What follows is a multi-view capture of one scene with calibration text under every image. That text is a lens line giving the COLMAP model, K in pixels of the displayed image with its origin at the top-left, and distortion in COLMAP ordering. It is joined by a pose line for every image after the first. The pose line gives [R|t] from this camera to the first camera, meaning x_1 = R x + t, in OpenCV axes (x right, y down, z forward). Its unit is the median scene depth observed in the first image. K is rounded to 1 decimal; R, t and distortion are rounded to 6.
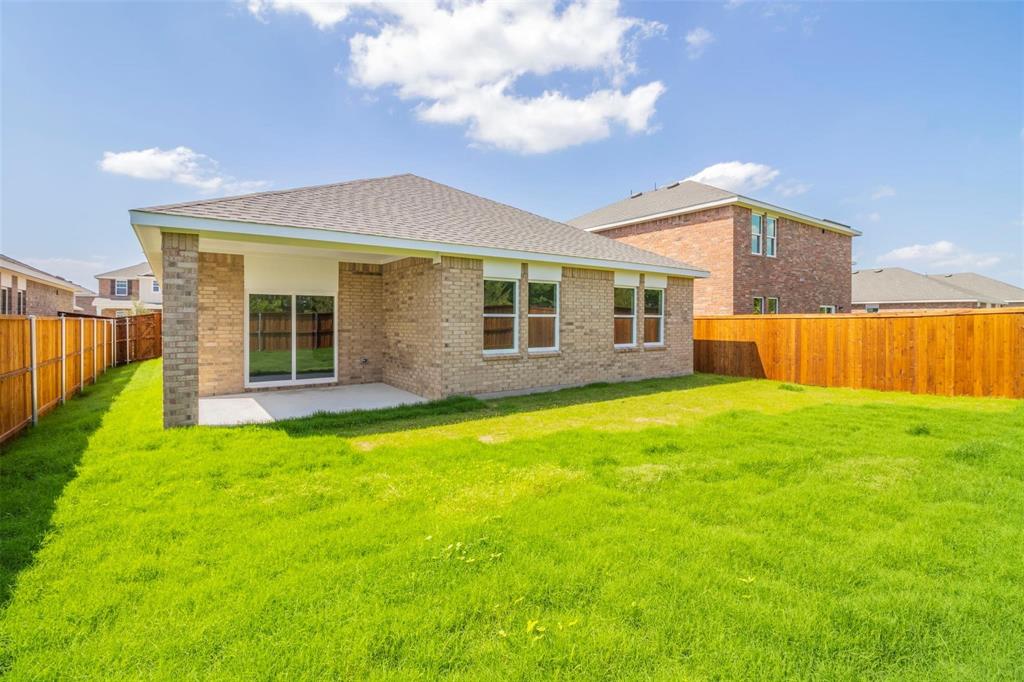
lens RADIAL K [[474.3, 0, 508.8], [0, 474.3, 330.1], [0, 0, 1]] dist [-0.005649, -0.002040]
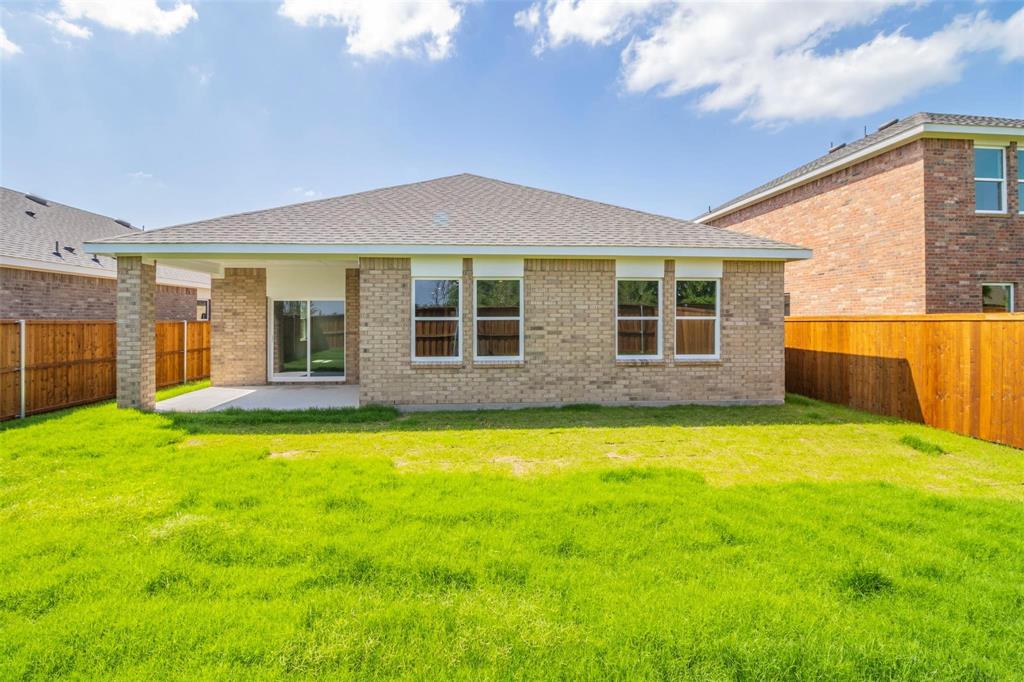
lens RADIAL K [[474.3, 0, 506.2], [0, 474.3, 321.8], [0, 0, 1]] dist [-0.005649, -0.002040]
pose [[0.850051, 0.000526, -0.526701, 0.472862], [-0.009023, 0.999867, -0.013564, -0.011995], [0.526624, 0.016282, 0.849943, 0.260048]]
